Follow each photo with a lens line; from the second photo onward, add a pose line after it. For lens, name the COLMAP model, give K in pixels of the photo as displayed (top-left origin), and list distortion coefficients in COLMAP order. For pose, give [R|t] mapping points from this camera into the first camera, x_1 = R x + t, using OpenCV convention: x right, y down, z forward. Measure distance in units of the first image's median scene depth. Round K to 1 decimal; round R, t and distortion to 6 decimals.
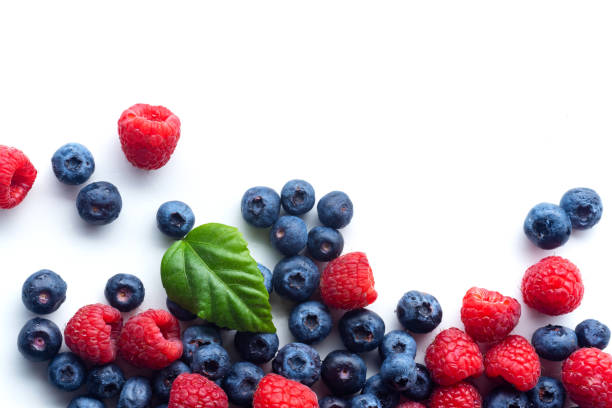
lens RADIAL K [[2179.9, 0, 306.0], [0, 2179.9, 204.0], [0, 0, 1]] dist [0.901885, -4.011040]
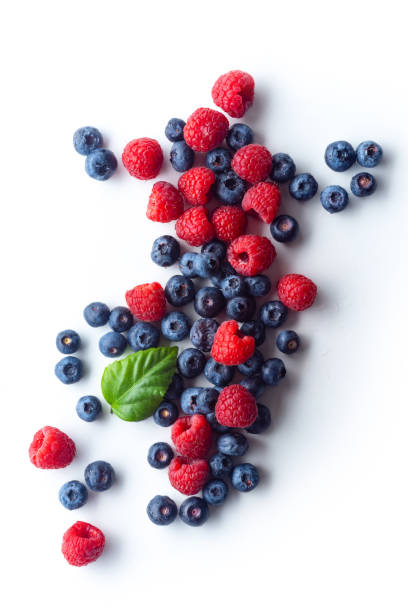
lens RADIAL K [[2179.9, 0, 204.0], [0, 2179.9, 306.0], [0, 0, 1]] dist [0.901885, -4.011040]
pose [[-0.047543, -0.996446, -0.069529, 0.115862], [0.998835, -0.046854, -0.011519, 0.090551], [0.008220, -0.069996, 0.997513, -0.441016]]
